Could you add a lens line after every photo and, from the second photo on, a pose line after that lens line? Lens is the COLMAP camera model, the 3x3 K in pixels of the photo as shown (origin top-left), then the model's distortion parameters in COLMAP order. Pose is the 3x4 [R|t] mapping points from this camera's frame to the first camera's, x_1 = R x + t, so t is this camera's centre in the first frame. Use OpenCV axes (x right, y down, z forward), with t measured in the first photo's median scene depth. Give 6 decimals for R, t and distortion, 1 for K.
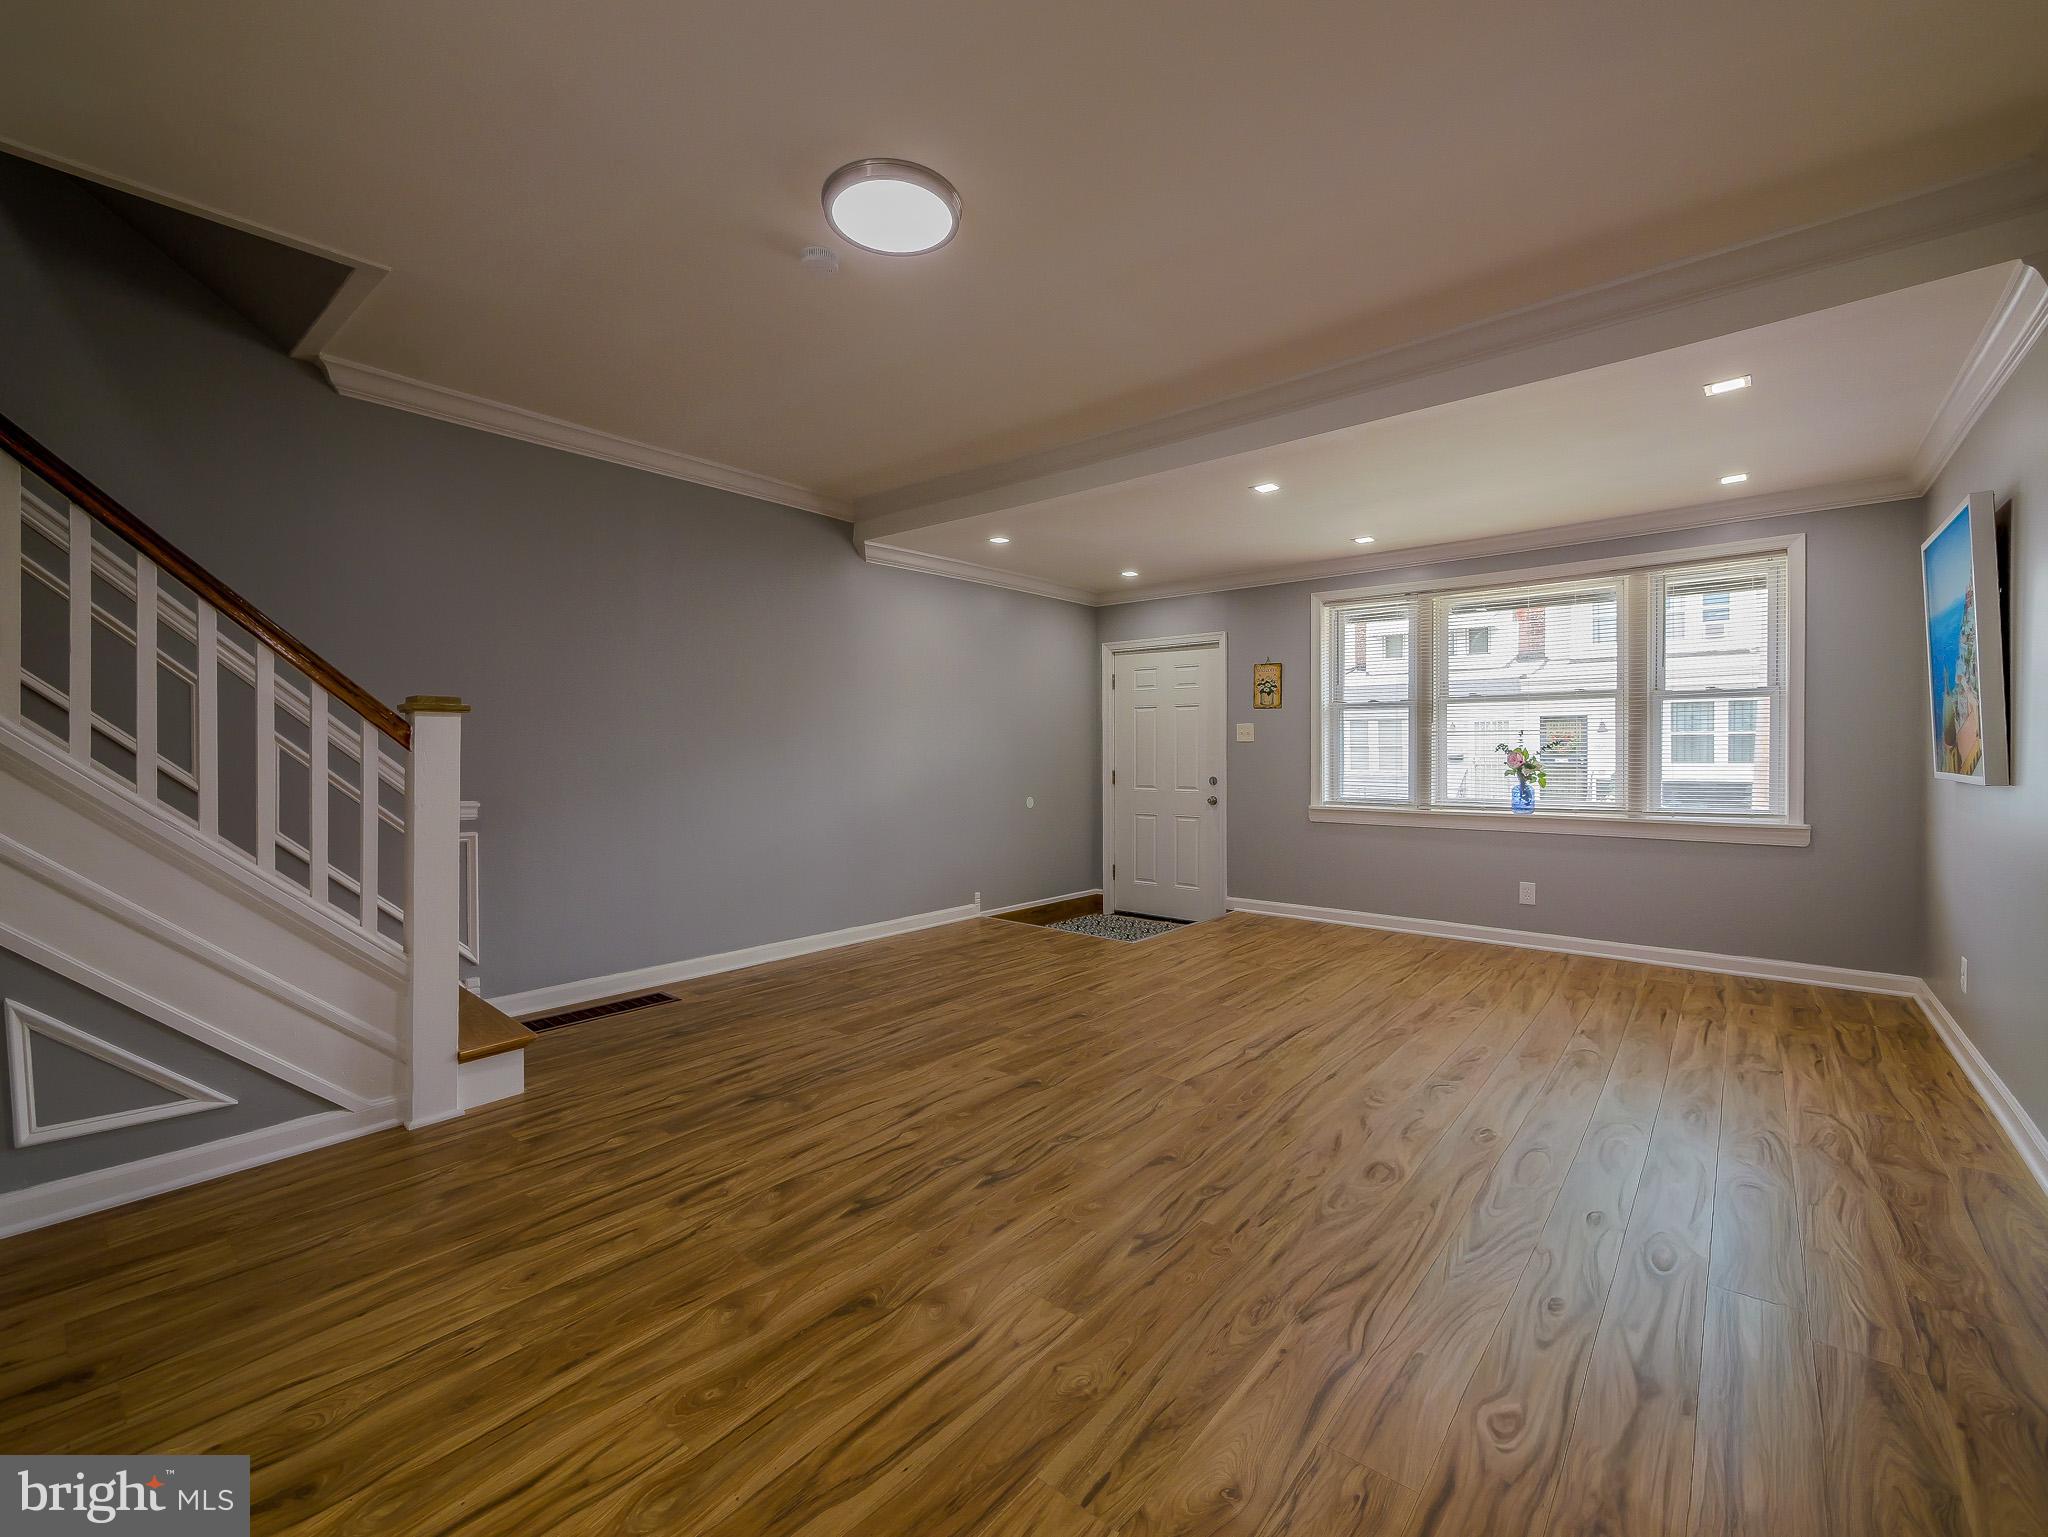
lens RADIAL K [[867.7, 0, 1005.5], [0, 867.7, 762.1], [0, 0, 1]] dist [-0.004589, -0.000282]
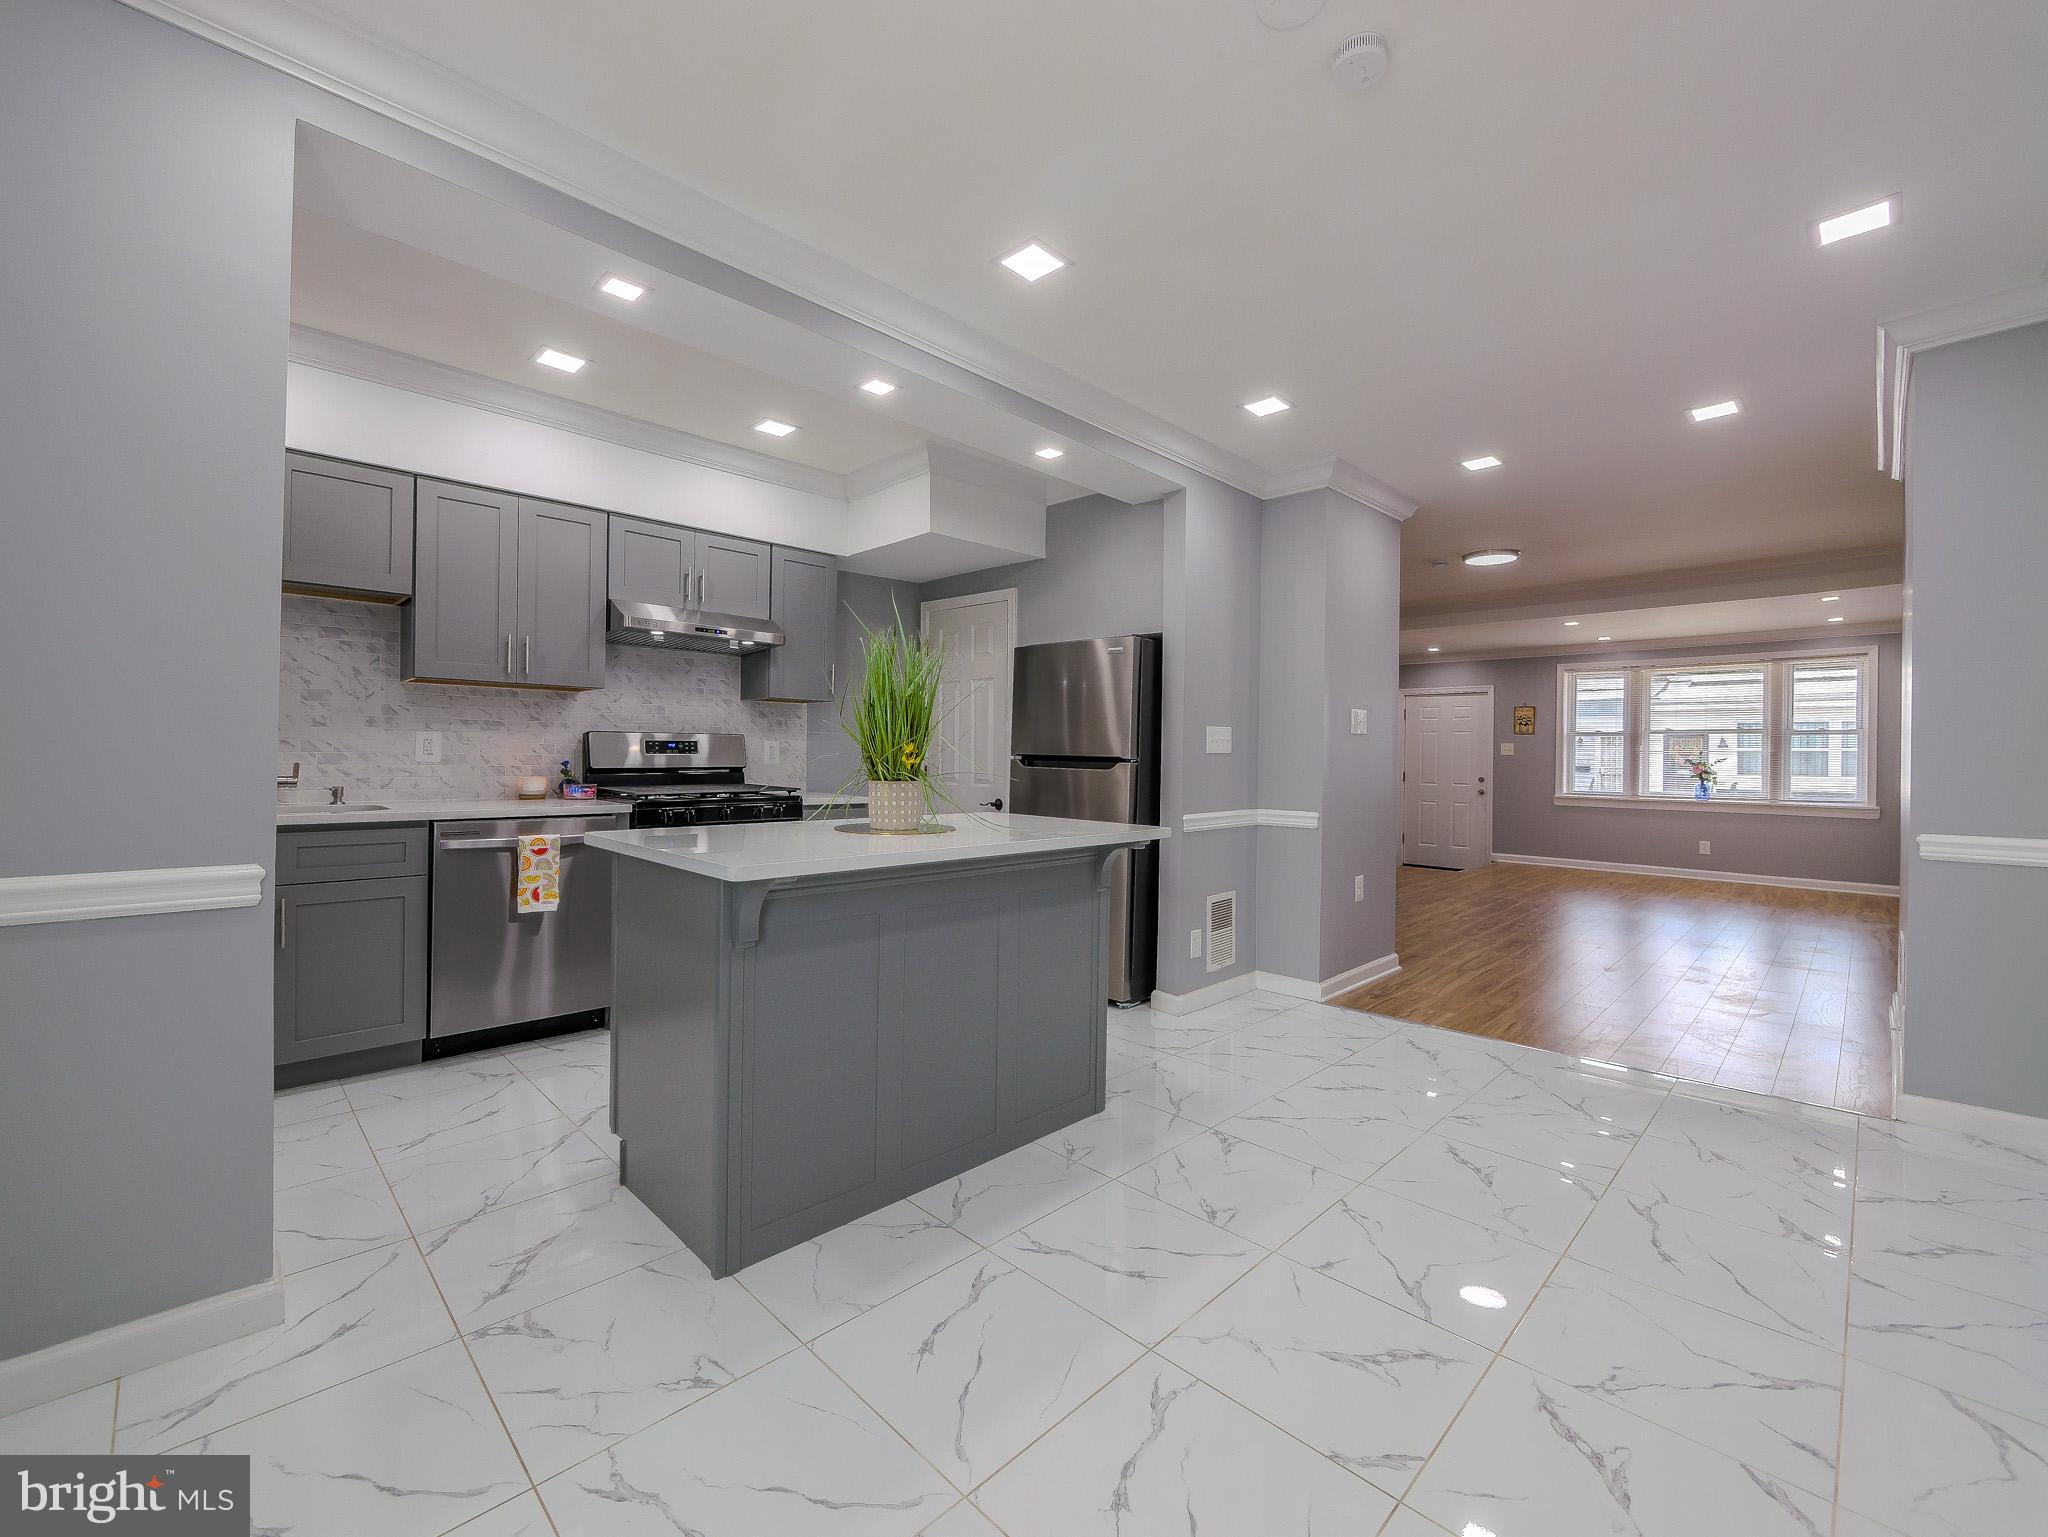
lens RADIAL K [[859.4, 0, 1010.9], [0, 859.4, 761.9], [0, 0, 1]] dist [-0.004269, -0.000019]
pose [[0.996728, 0.013555, -0.079689, -0.734201], [-0.013827, 0.999900, -0.002866, 0.008761], [0.079642, 0.003958, 0.996816, -0.924681]]
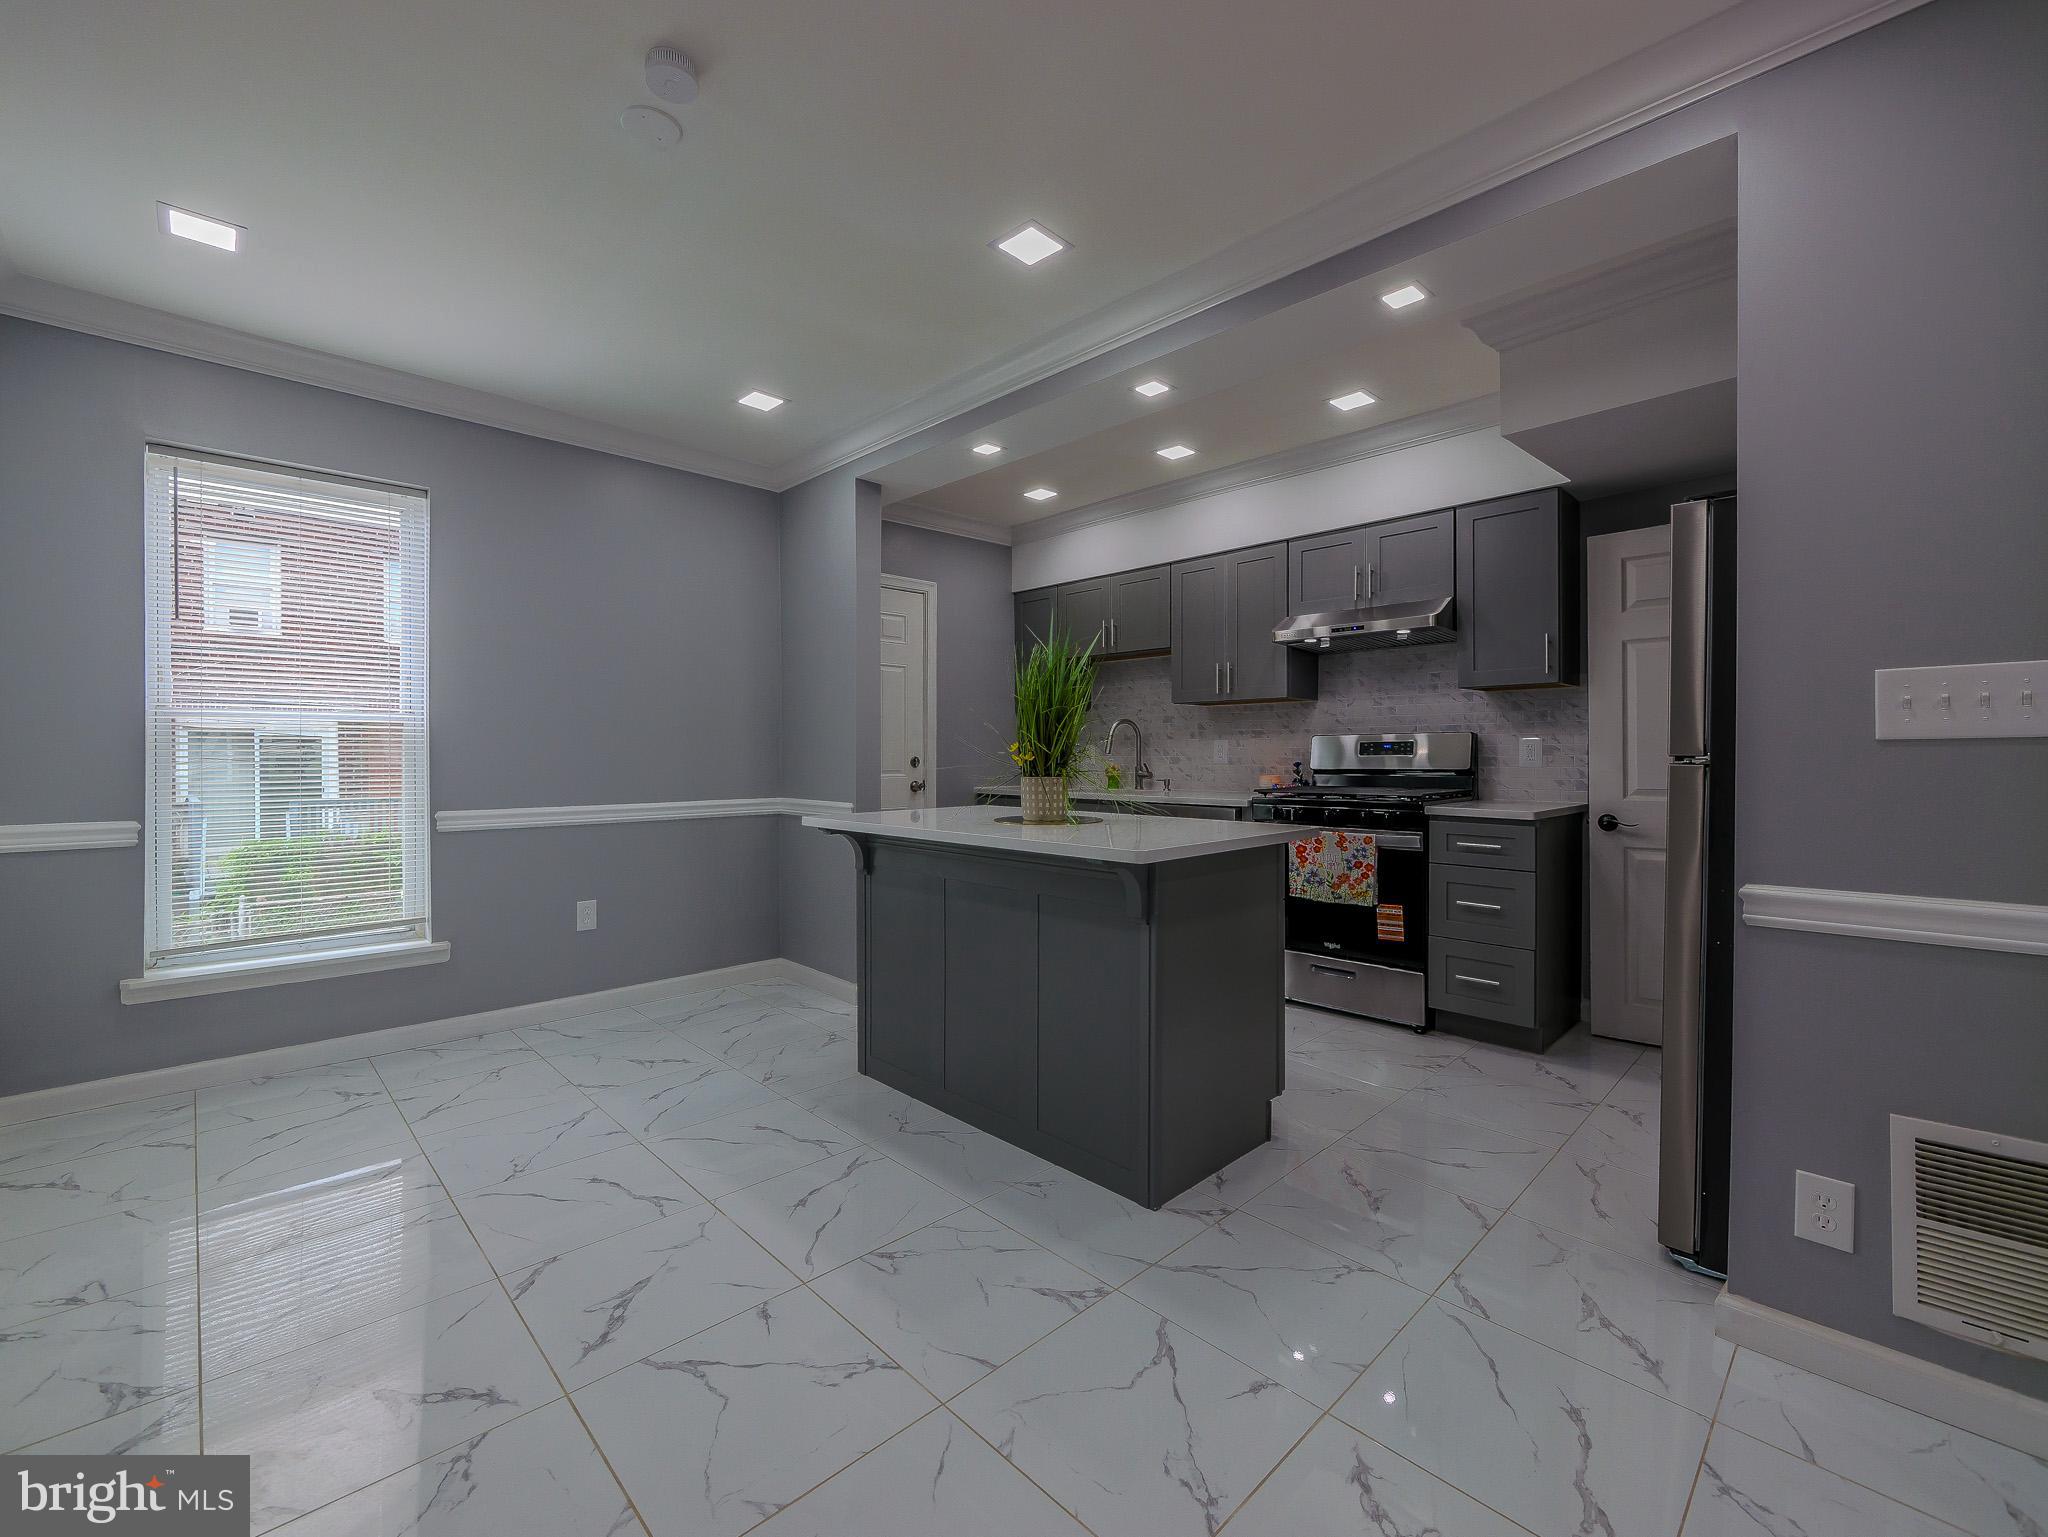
lens RADIAL K [[865.2, 0, 1017.9], [0, 865.2, 758.9], [0, 0, 1]] dist [-0.008097, 0.000456]
pose [[-0.090552, 0.006103, -0.995873, -0.207385], [-0.009762, 0.999928, 0.007015, 0.003641], [0.995844, 0.010357, -0.090486, -0.306946]]
